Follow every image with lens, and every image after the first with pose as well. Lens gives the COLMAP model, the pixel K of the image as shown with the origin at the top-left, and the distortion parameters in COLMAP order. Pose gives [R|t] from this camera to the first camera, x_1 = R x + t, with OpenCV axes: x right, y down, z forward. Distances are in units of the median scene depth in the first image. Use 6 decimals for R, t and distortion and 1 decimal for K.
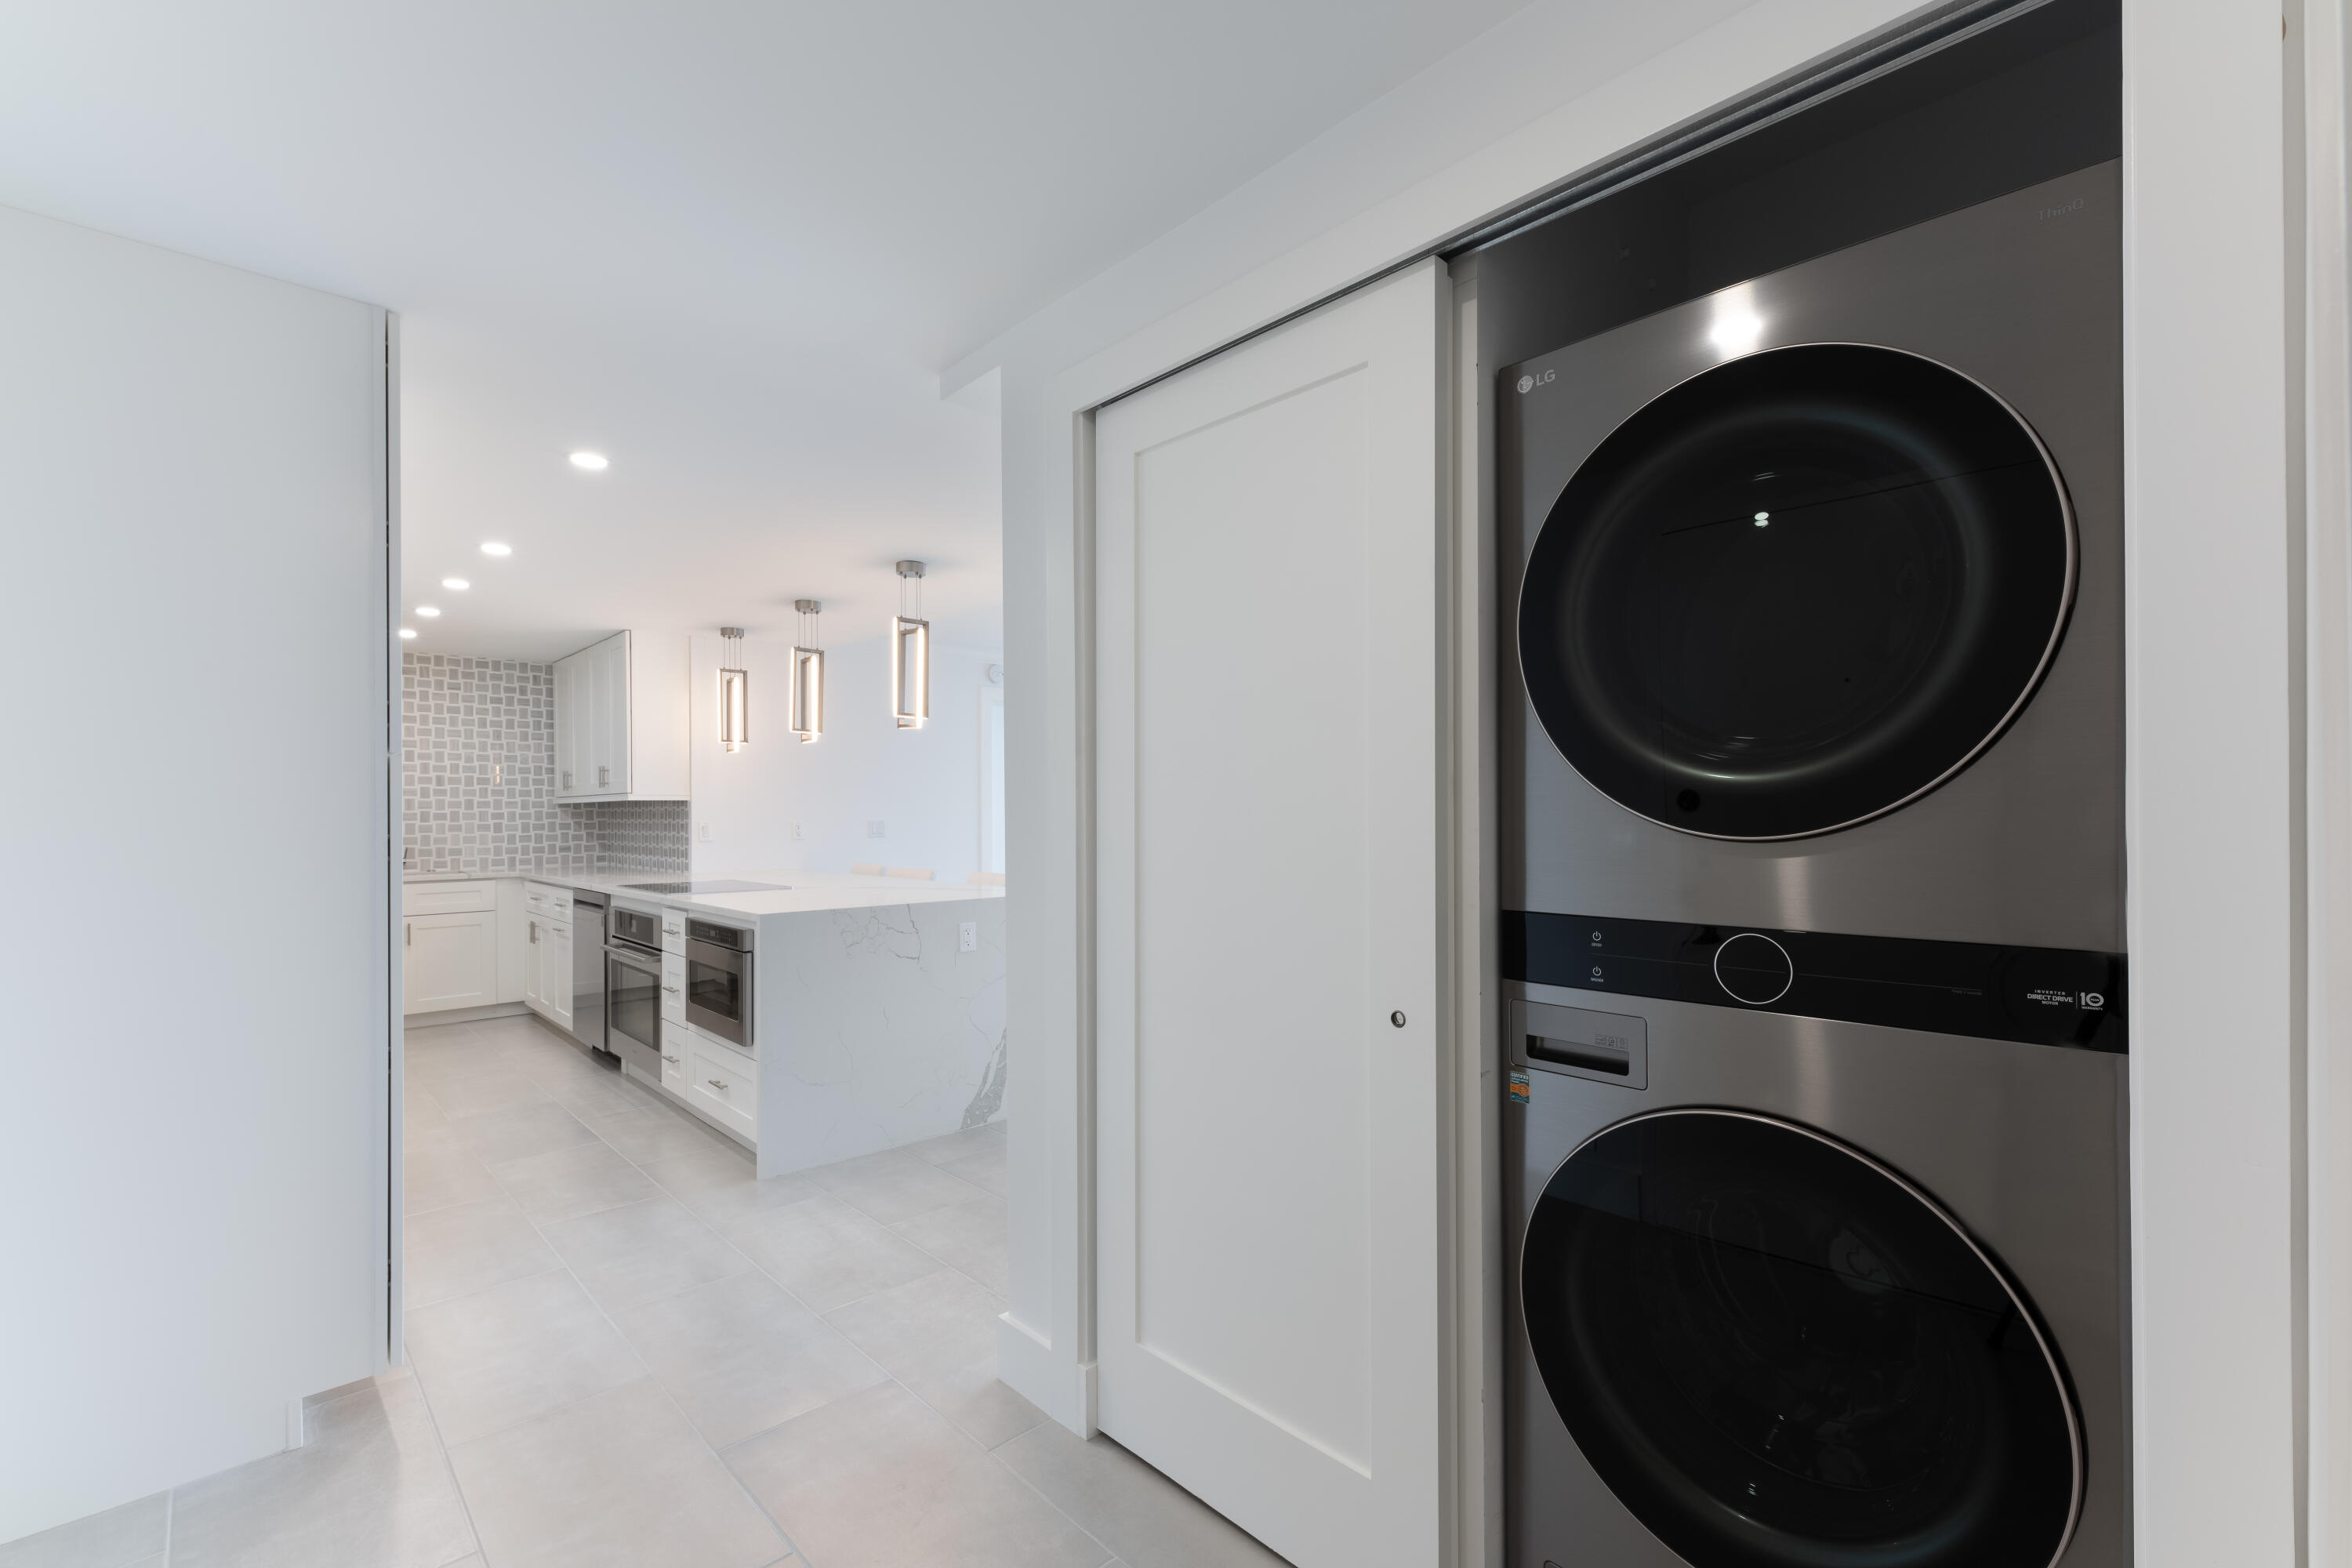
lens RADIAL K [[988.5, 0, 1174.7], [0, 988.5, 810.4], [0, 0, 1]] dist [-0.001764, -0.000089]
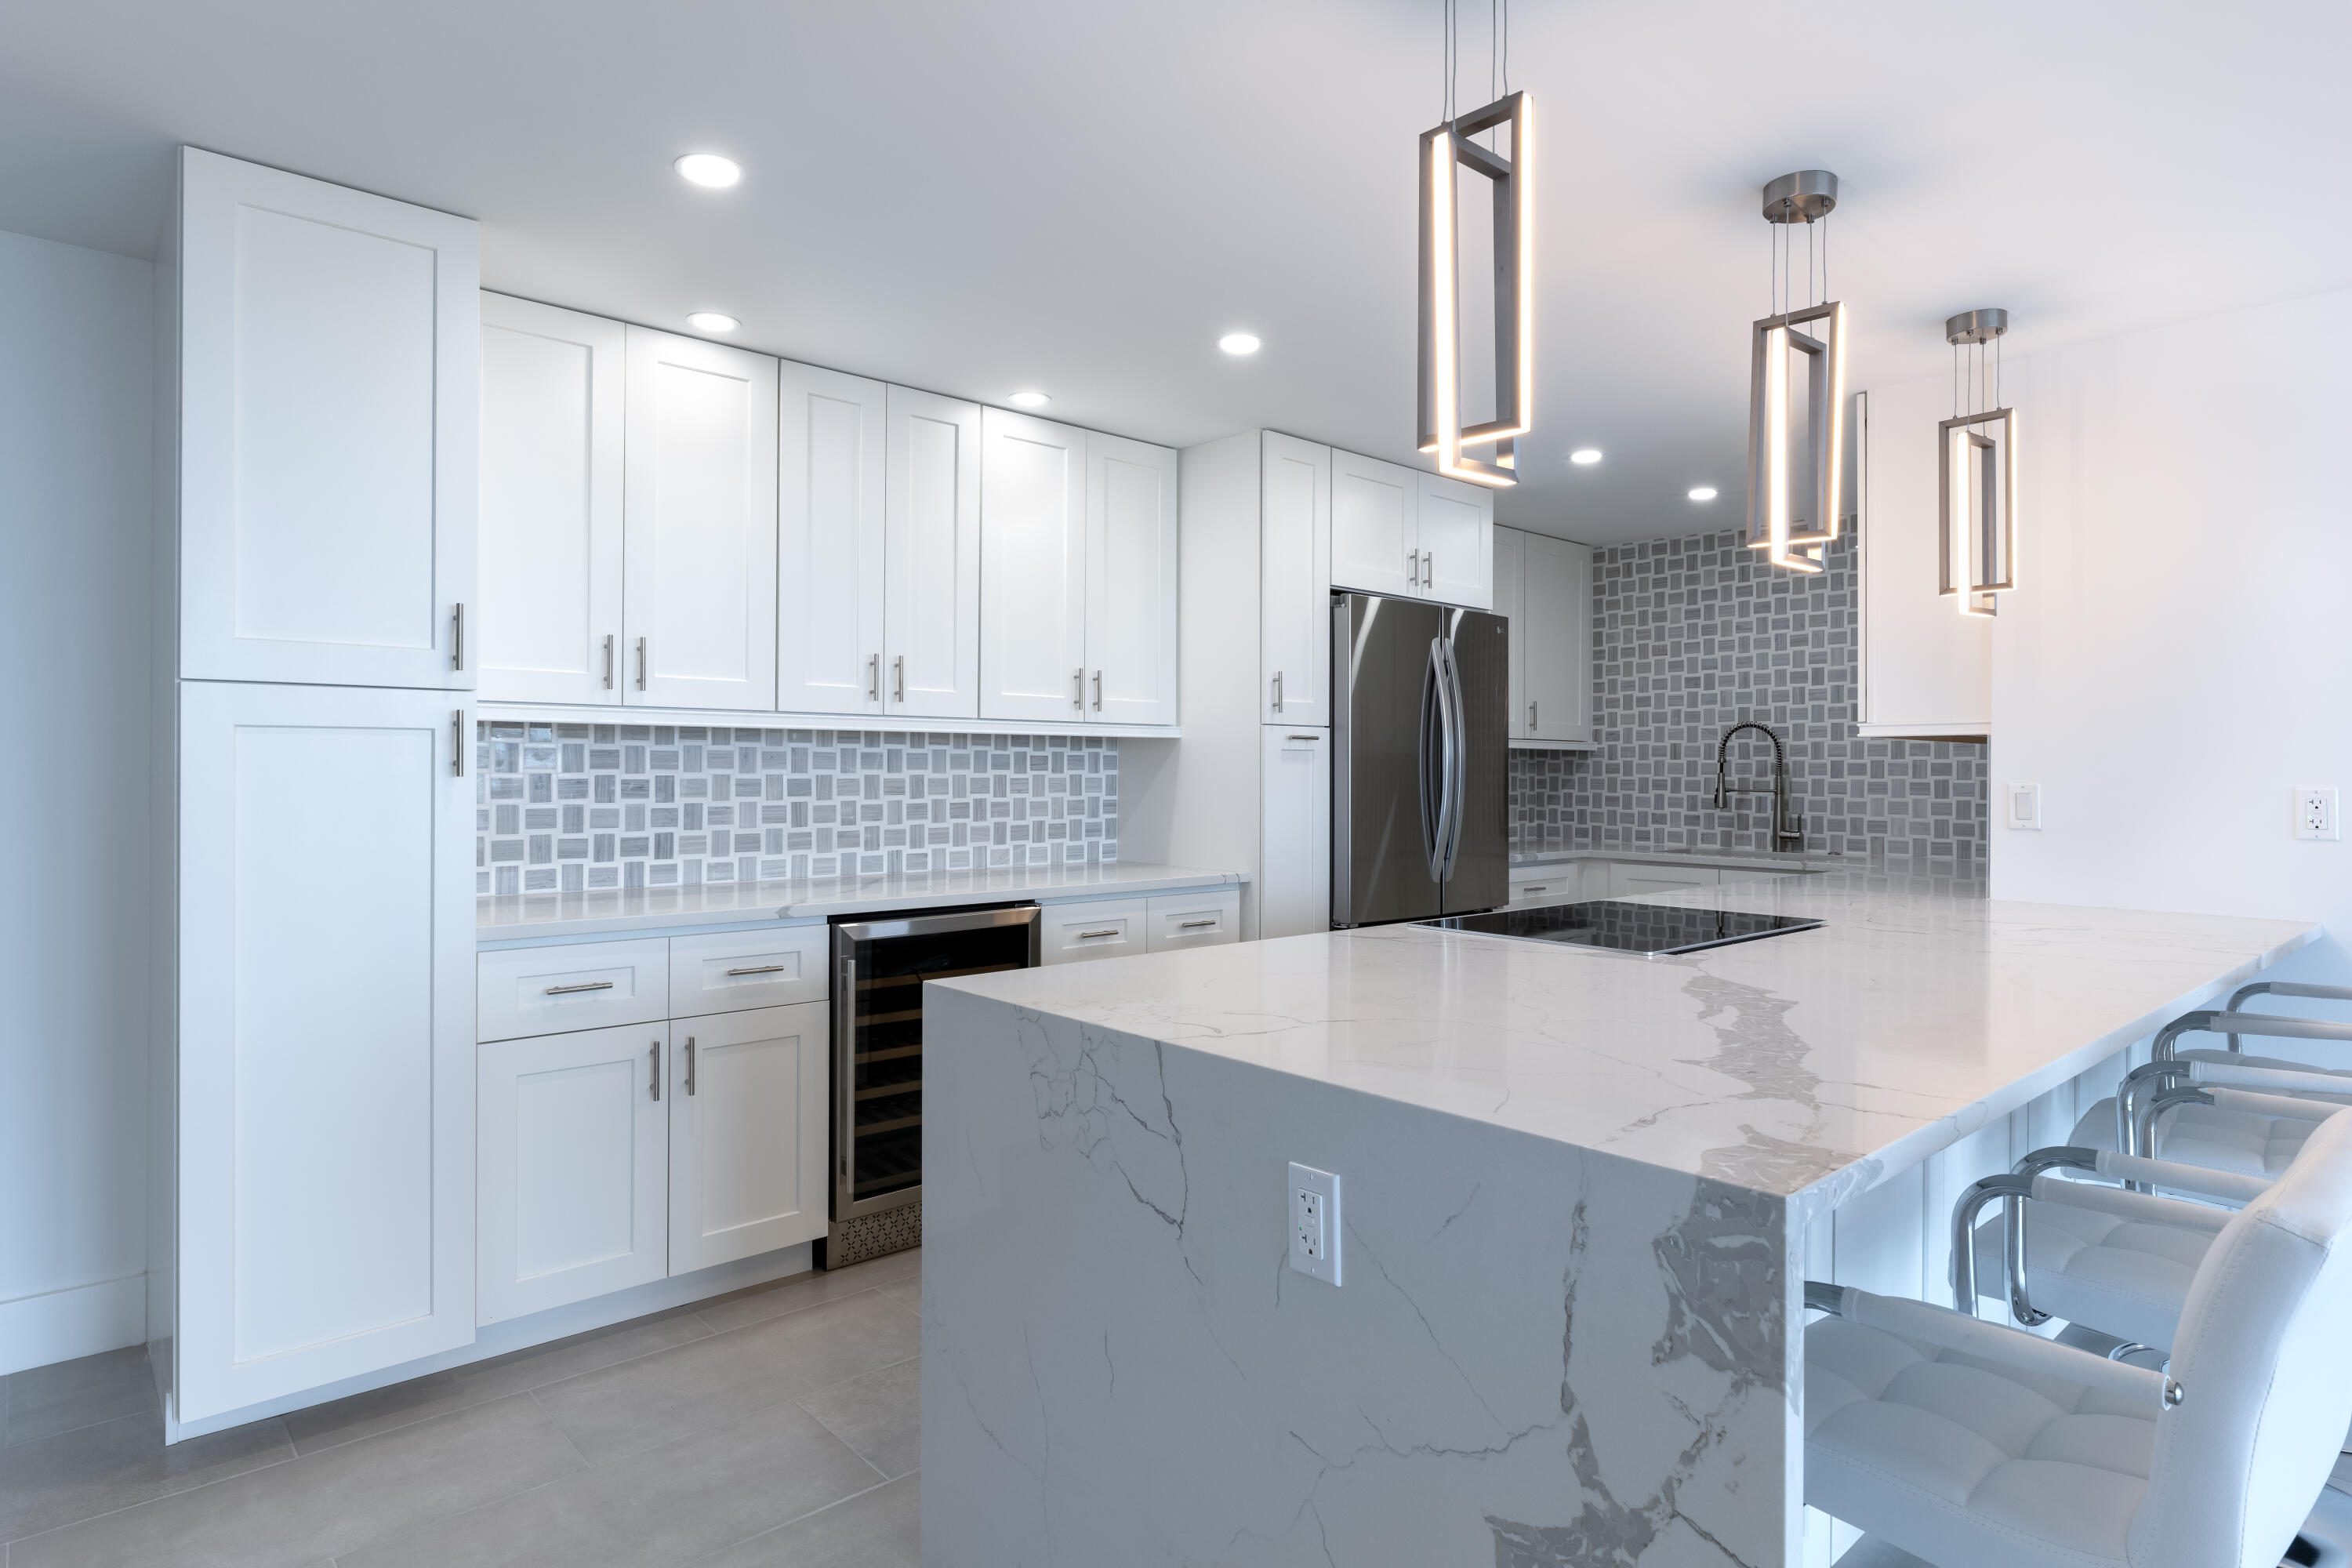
lens RADIAL K [[1265.1, 0, 1176.0], [0, 1265.1, 784.0], [0, 0, 1]] dist [-0.001157, -0.000111]
pose [[-0.031555, 0.016697, -0.999363, 0.076778], [-0.002025, 0.999857, 0.016769, 0.003045], [0.999500, 0.002553, -0.031517, 0.586674]]
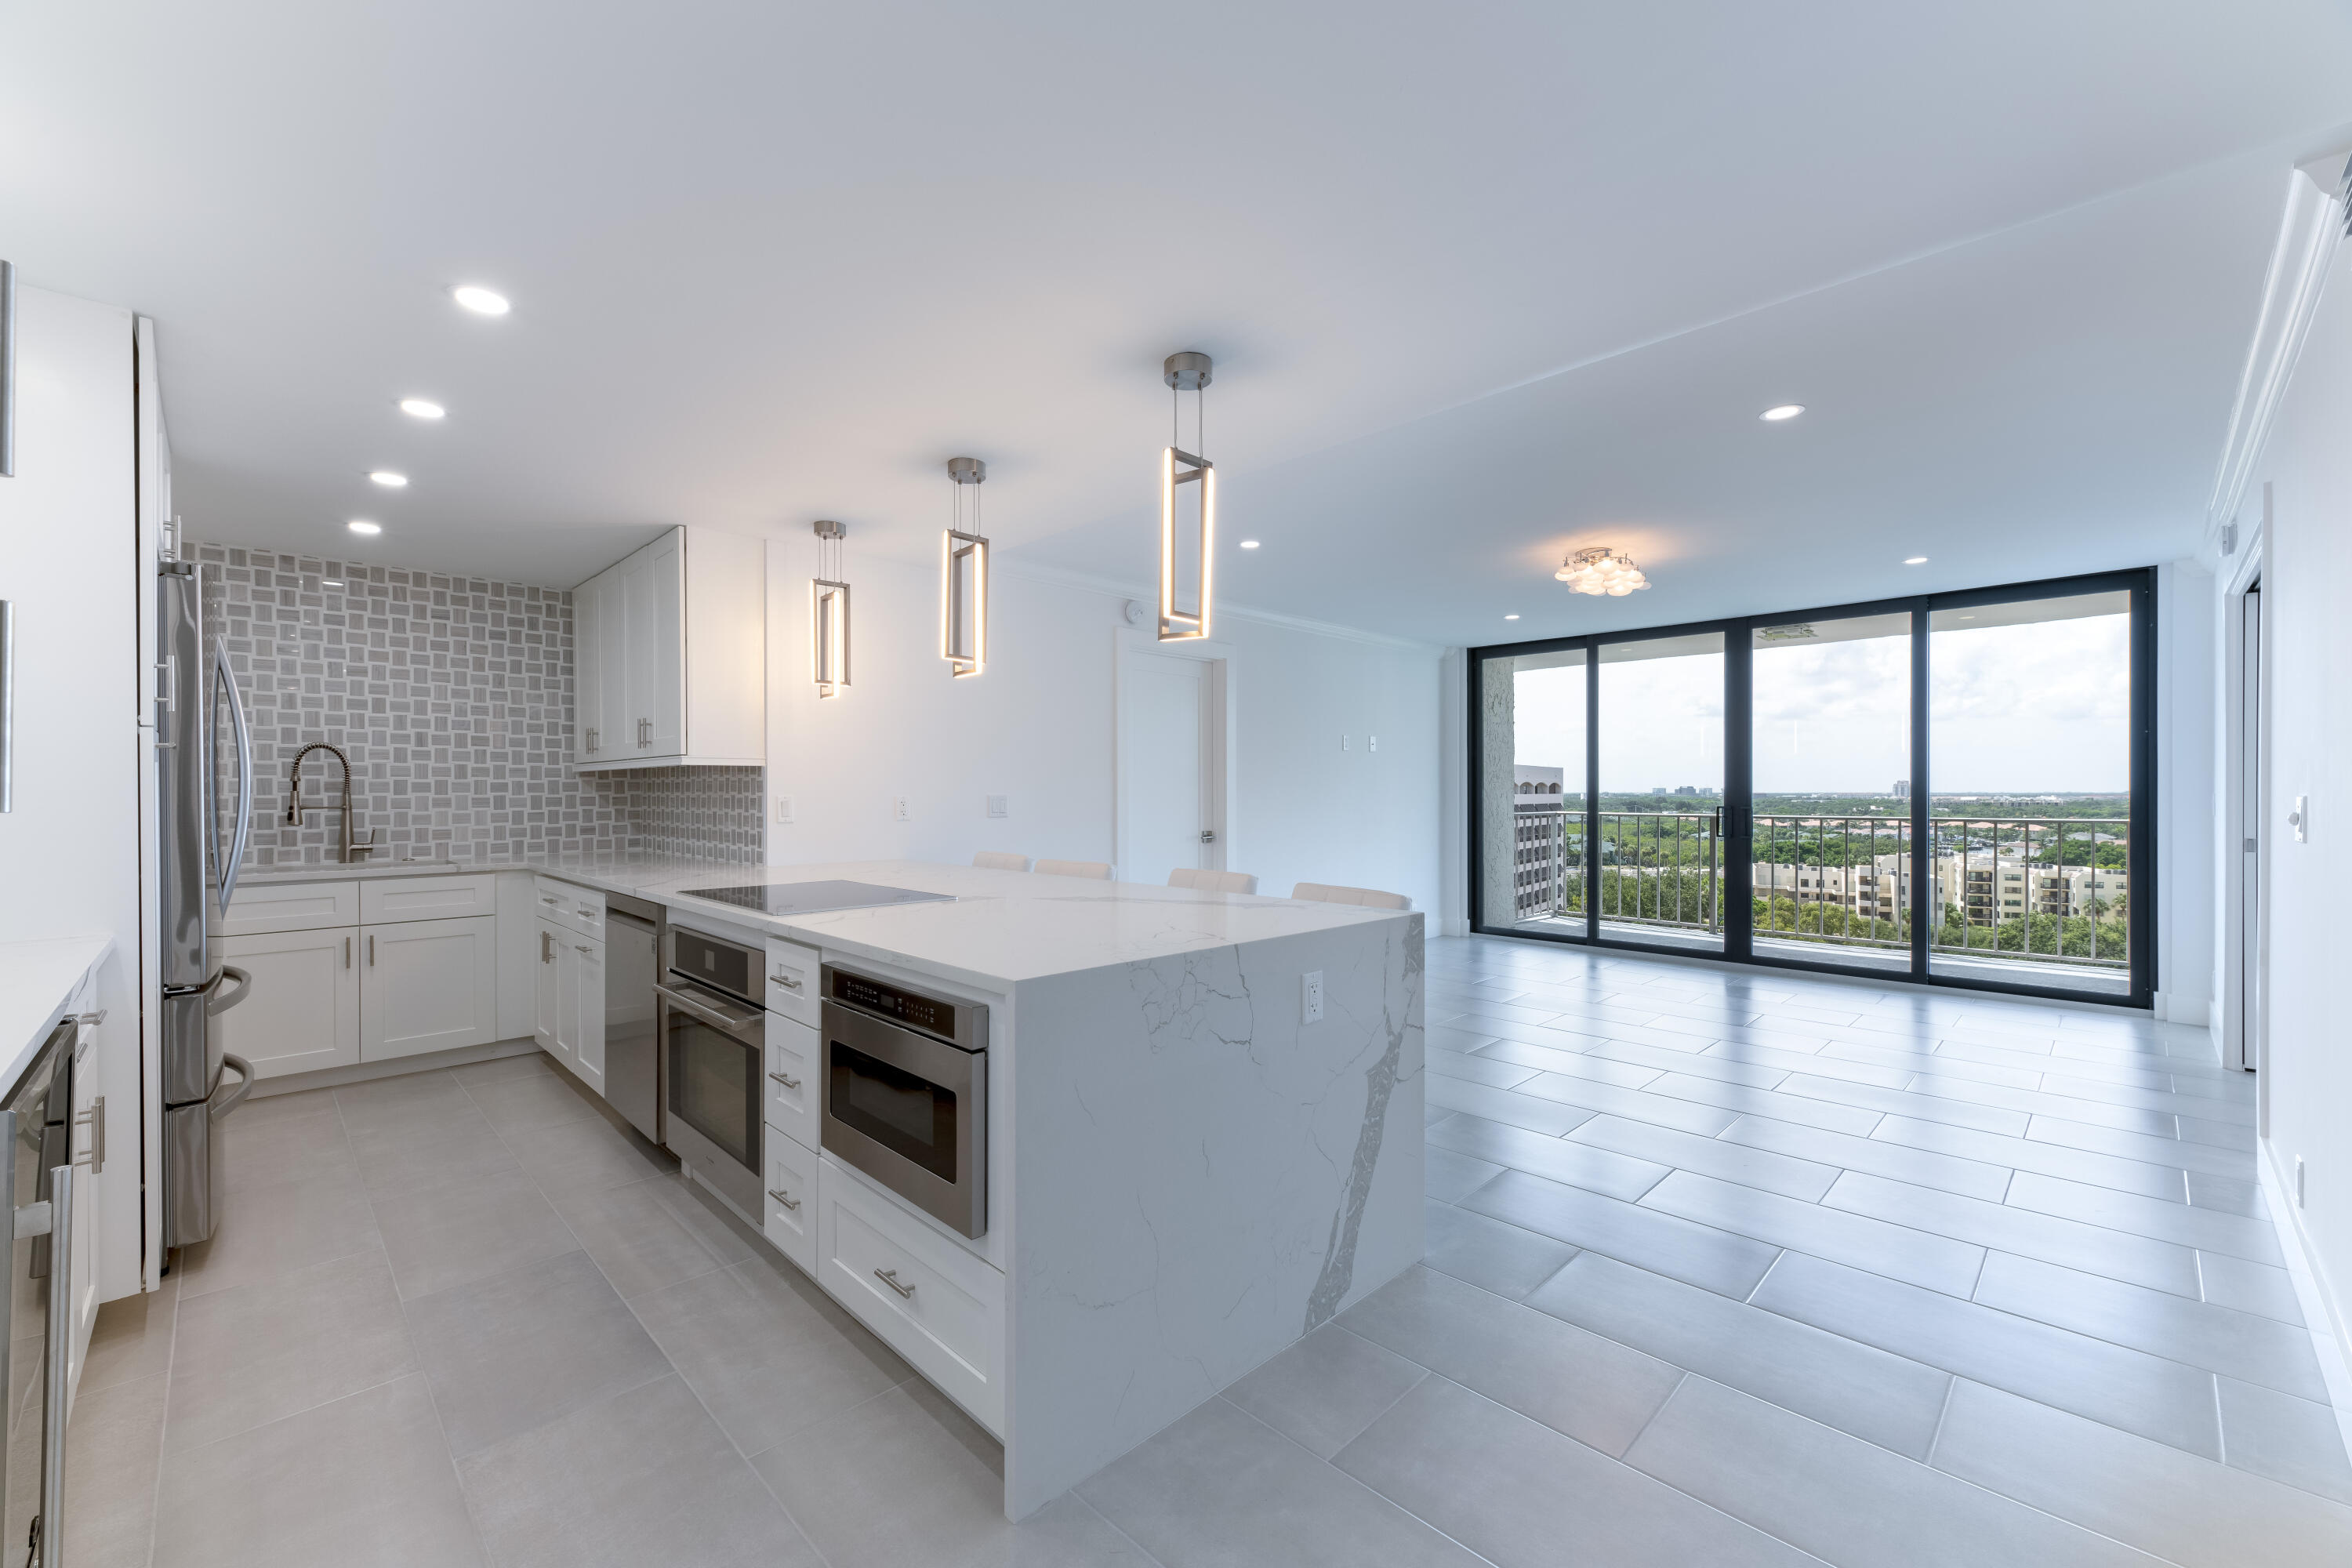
lens RADIAL K [[944.5, 0, 1172.2], [0, 944.5, 794.7], [0, 0, 1]] dist [0.002186, 0.000069]
pose [[0.999935, 0.005209, 0.010140, -0.179239], [-0.005267, 0.999970, 0.005761, 0.004687], [-0.010109, -0.005814, 0.999932, 0.273486]]
